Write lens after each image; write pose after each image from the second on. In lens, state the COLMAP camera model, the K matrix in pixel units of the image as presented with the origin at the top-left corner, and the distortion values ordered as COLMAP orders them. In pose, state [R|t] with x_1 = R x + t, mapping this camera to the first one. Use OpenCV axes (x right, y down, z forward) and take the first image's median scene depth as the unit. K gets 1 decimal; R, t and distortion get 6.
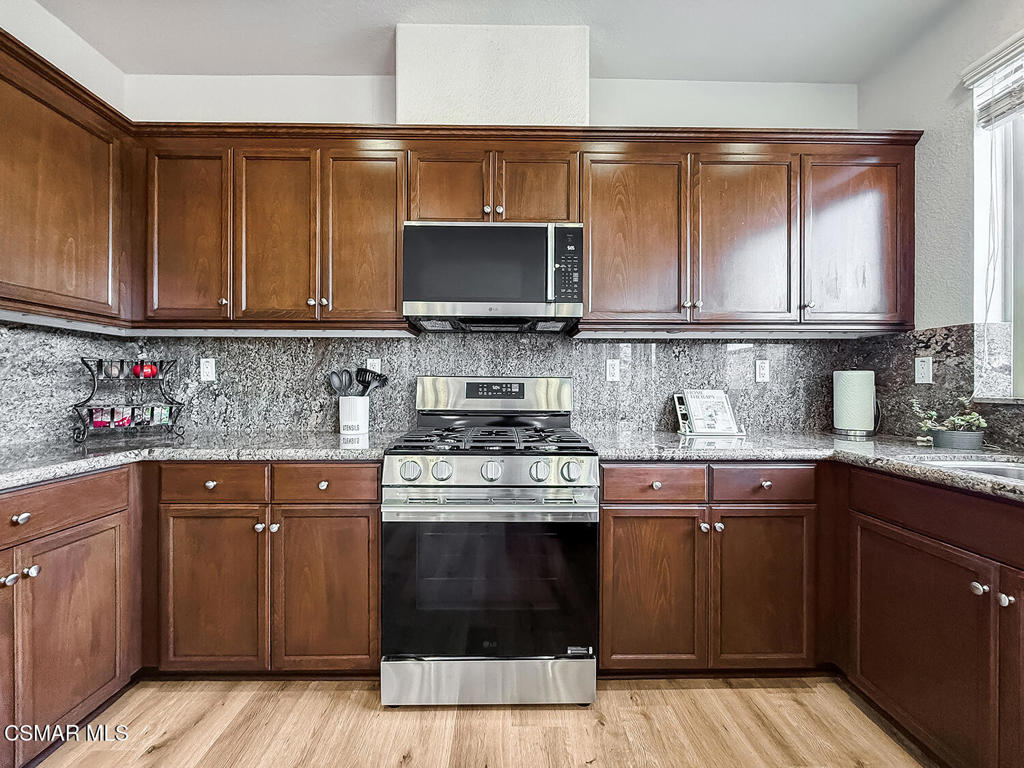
lens RADIAL K [[418.1, 0, 507.6], [0, 418.1, 388.5], [0, 0, 1]] dist [-0.004160, -0.000433]
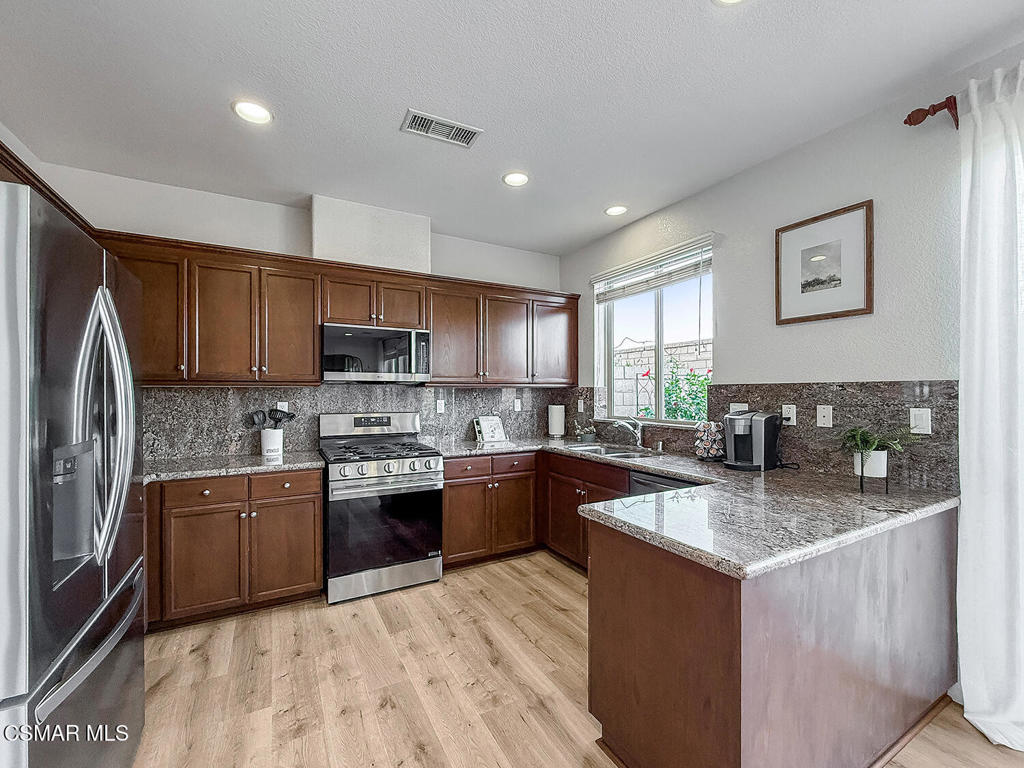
lens RADIAL K [[433.5, 0, 510.1], [0, 433.5, 391.0], [0, 0, 1]] dist [-0.001741, -0.000168]
pose [[0.880761, -0.003923, 0.473545, -0.397989], [0.006609, 0.999970, -0.004009, -0.116320], [-0.473515, 0.006661, 0.880761, -0.821626]]
